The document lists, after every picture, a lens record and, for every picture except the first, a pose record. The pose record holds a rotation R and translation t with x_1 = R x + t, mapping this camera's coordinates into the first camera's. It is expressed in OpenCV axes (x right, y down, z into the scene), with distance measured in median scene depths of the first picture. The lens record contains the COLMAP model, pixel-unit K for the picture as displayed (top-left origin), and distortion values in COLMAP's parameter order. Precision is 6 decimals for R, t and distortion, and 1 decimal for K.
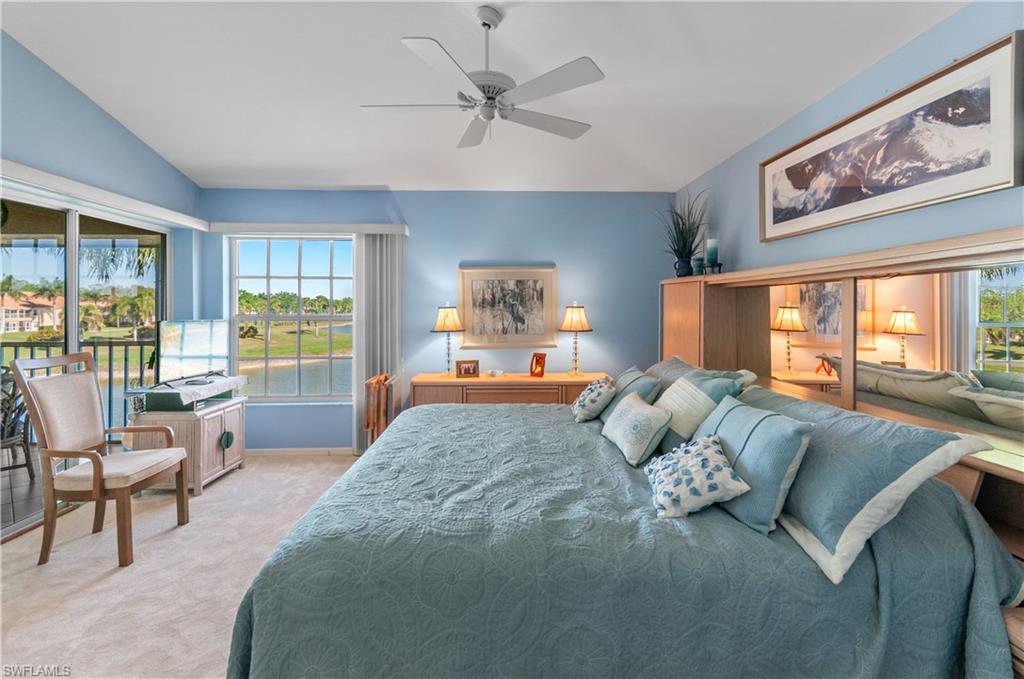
lens RADIAL K [[460.3, 0, 507.1], [0, 460.3, 309.1], [0, 0, 1]] dist [0.000933, -0.000891]
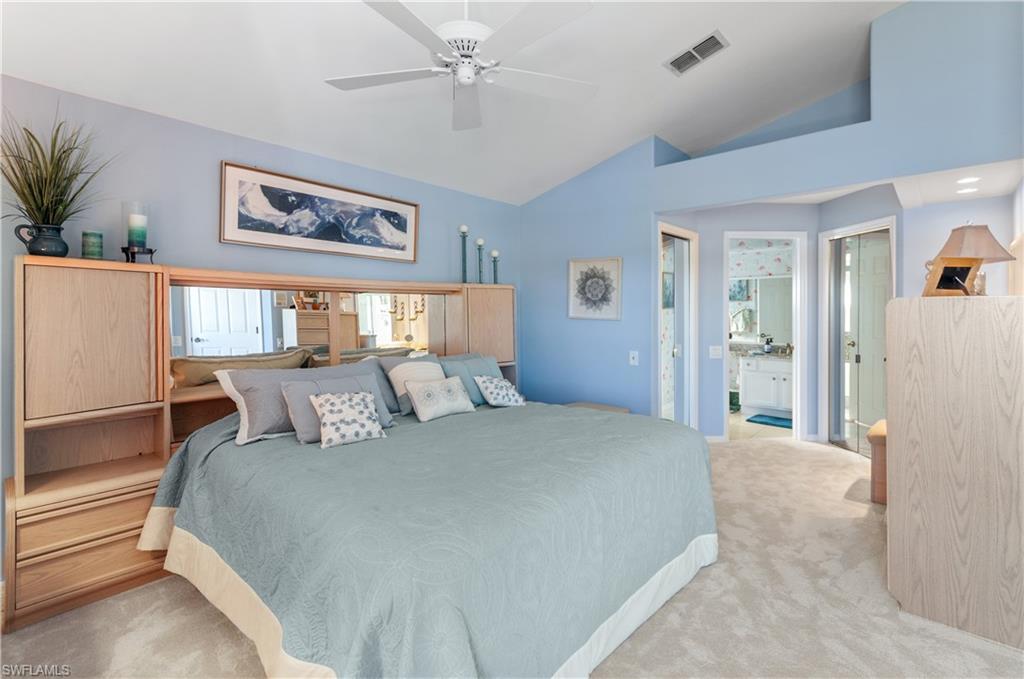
lens RADIAL K [[460.3, 0, 527.7], [0, 460.3, 313.7], [0, 0, 1]] dist [0.000933, -0.000891]
pose [[-0.737336, -0.001741, 0.675523, -0.752518], [0.003047, 0.999978, 0.005903, 0.001762], [-0.675519, 0.006411, -0.737315, 1.685306]]
